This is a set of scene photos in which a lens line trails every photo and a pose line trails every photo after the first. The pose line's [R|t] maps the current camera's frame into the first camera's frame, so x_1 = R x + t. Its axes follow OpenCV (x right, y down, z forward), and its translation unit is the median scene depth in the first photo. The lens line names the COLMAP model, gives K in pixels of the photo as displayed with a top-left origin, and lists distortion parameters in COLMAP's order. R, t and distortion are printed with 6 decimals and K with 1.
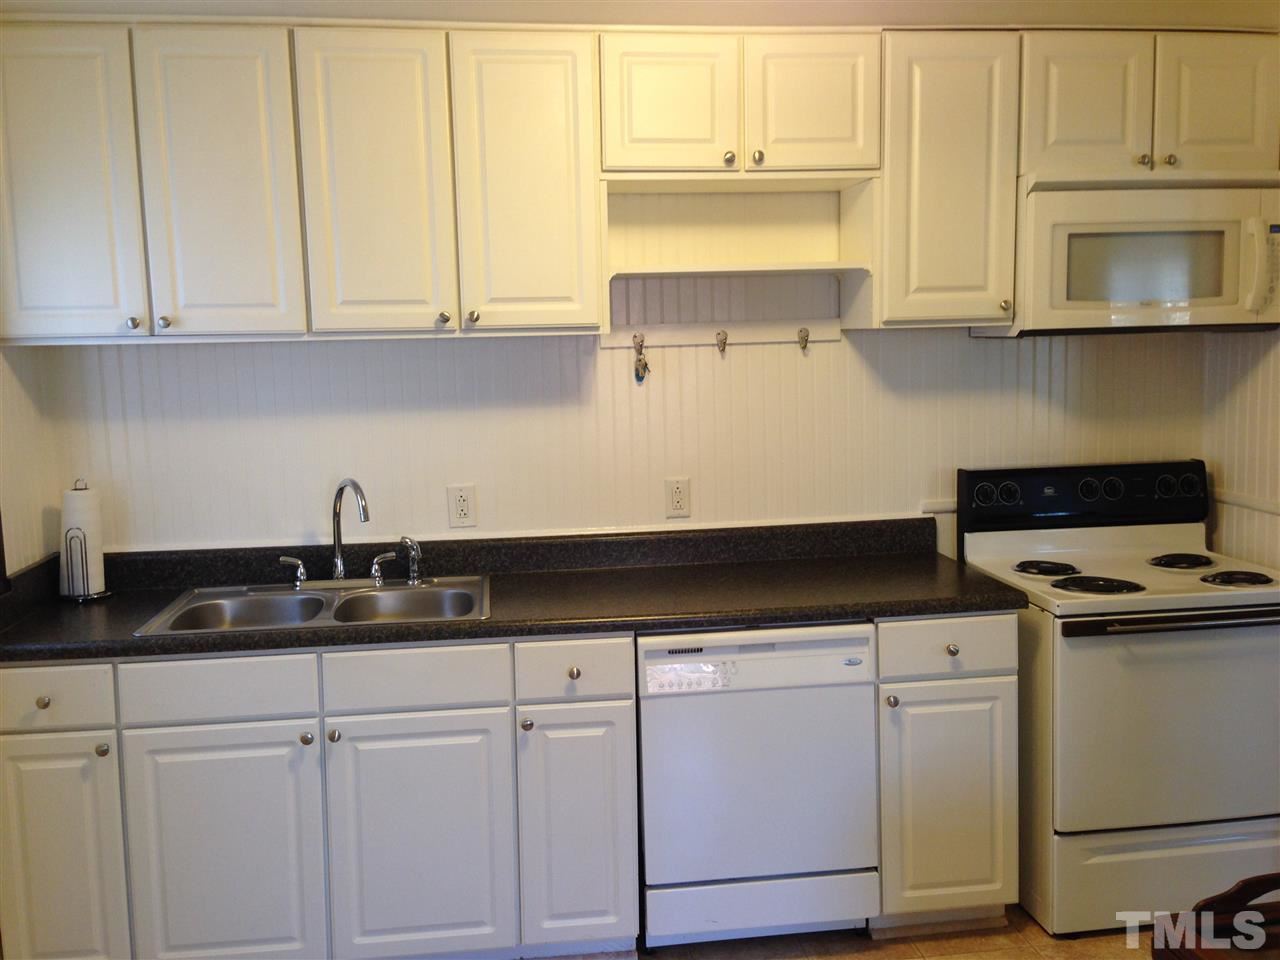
lens RADIAL K [[1185.0, 0, 641.7], [0, 1185.0, 479.2], [0, 0, 1]] dist [0.070031, 0.000000]
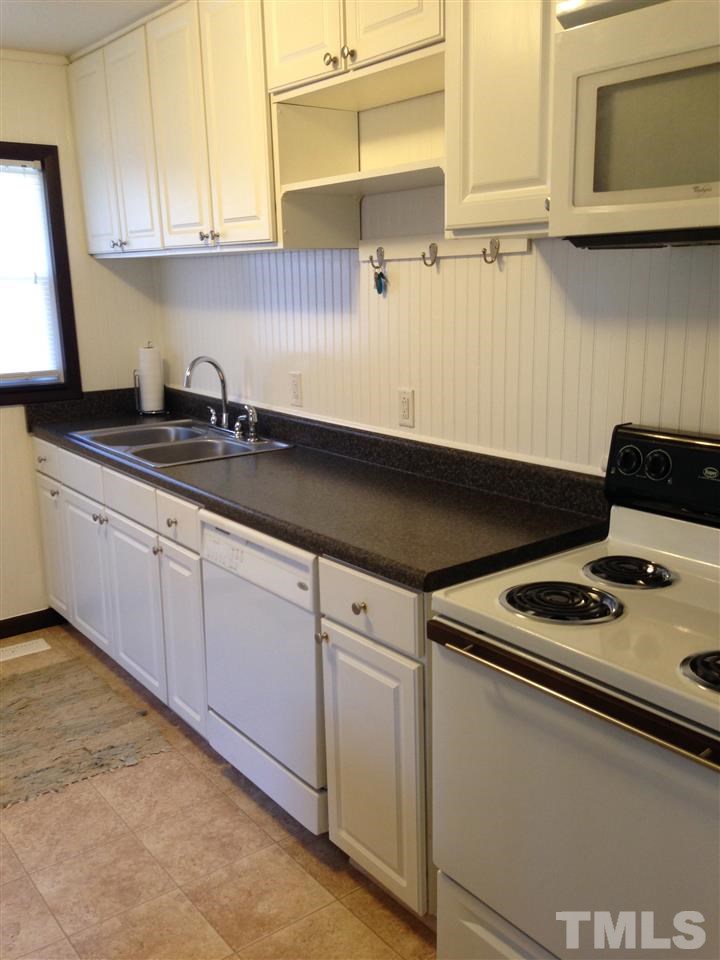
lens RADIAL K [[888.8, 0, 361.7], [0, 888.8, 479.8], [0, 0, 1]] dist [0.070031, 0.000000]
pose [[0.497709, 0.209603, -0.841637, 0.744728], [-0.097852, 0.977735, 0.185632, -0.069579], [0.861807, -0.010035, 0.507137, 0.613180]]
